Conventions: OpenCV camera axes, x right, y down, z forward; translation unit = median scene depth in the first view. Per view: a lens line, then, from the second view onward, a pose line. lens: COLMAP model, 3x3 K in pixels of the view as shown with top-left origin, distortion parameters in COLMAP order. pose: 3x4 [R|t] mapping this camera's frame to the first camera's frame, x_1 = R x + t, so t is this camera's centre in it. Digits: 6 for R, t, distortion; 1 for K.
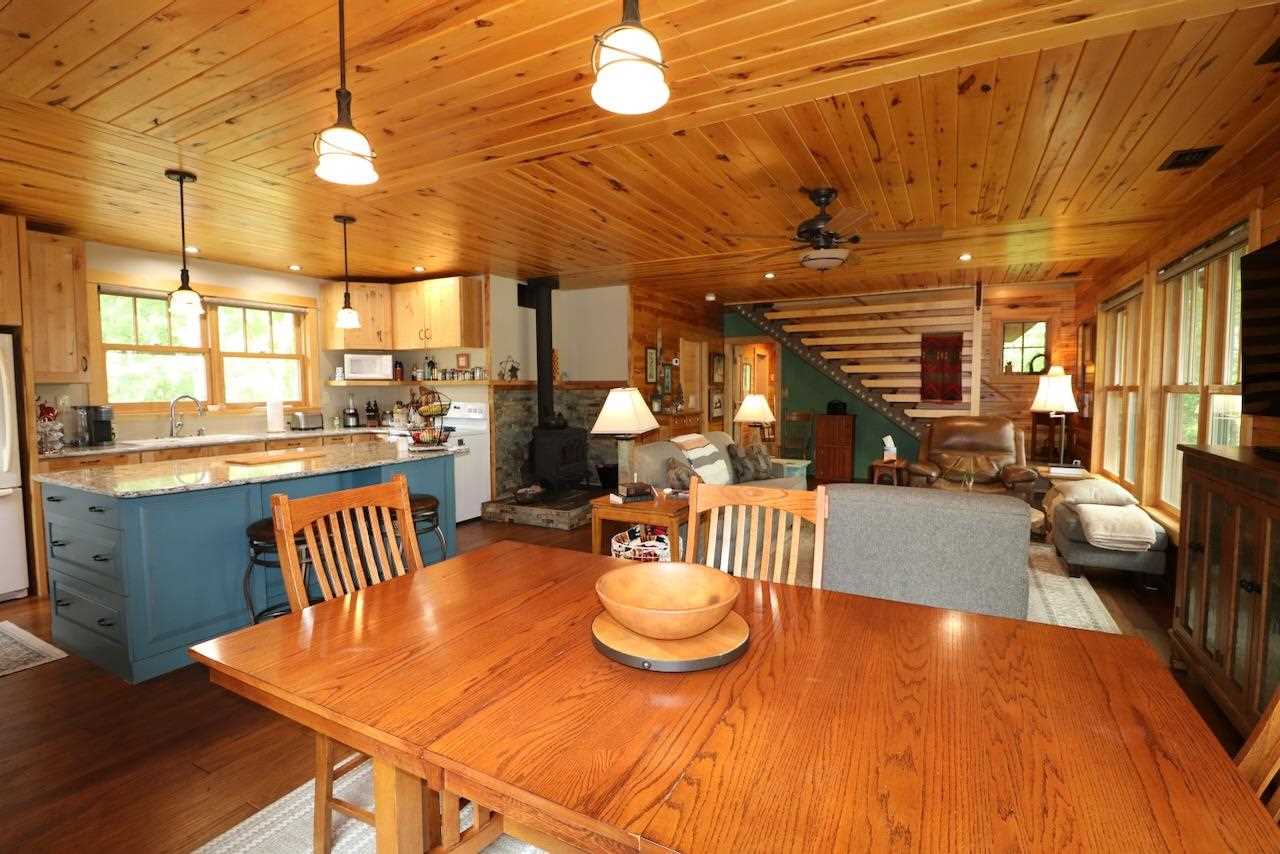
lens RADIAL K [[589.0, 0, 640.0], [0, 589.0, 424.7], [0, 0, 1]] dist [-0.012742, -0.001882]
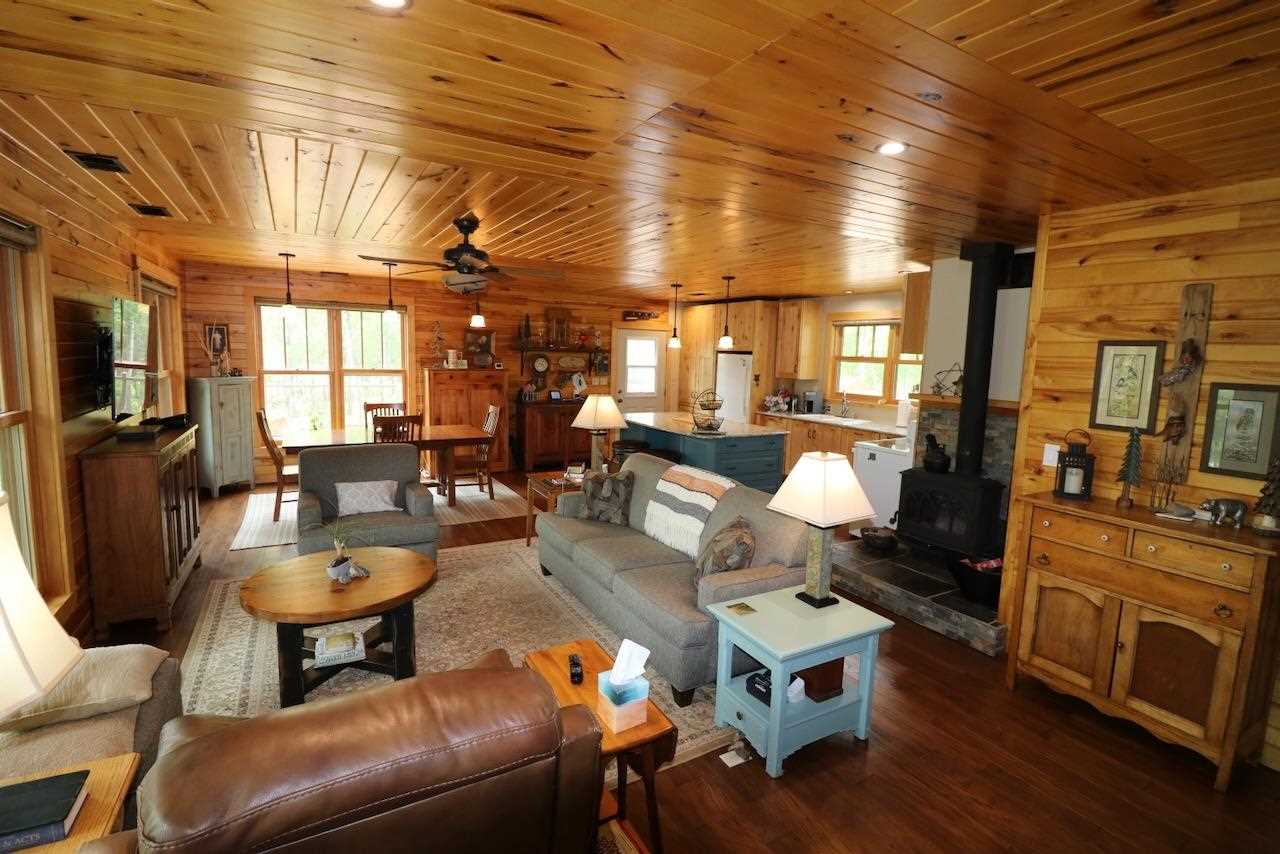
lens RADIAL K [[589.0, 0, 639.0], [0, 589.0, 421.4], [0, 0, 1]] dist [-0.012742, -0.001882]
pose [[-0.529969, 0.088438, -0.843393, 0.567643], [-0.081759, 0.984585, 0.154619, -0.117530], [0.844067, 0.150898, -0.514569, 0.979428]]
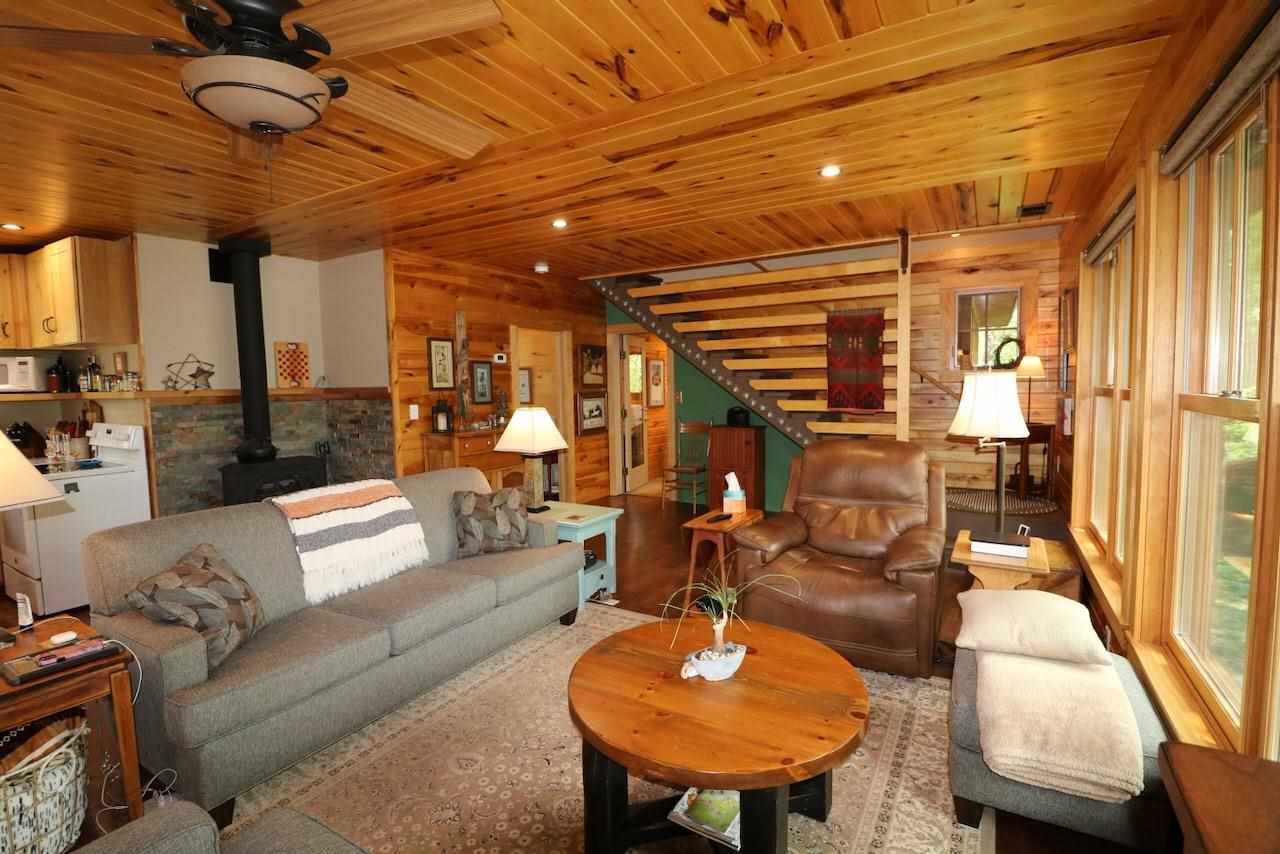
lens RADIAL K [[589.0, 0, 643.5], [0, 589.0, 424.1], [0, 0, 1]] dist [-0.012742, -0.001882]
pose [[0.999222, -0.011289, -0.037776, 0.303336], [0.011589, 0.999903, 0.007735, -0.032996], [0.037685, -0.008167, 0.999256, 0.319755]]
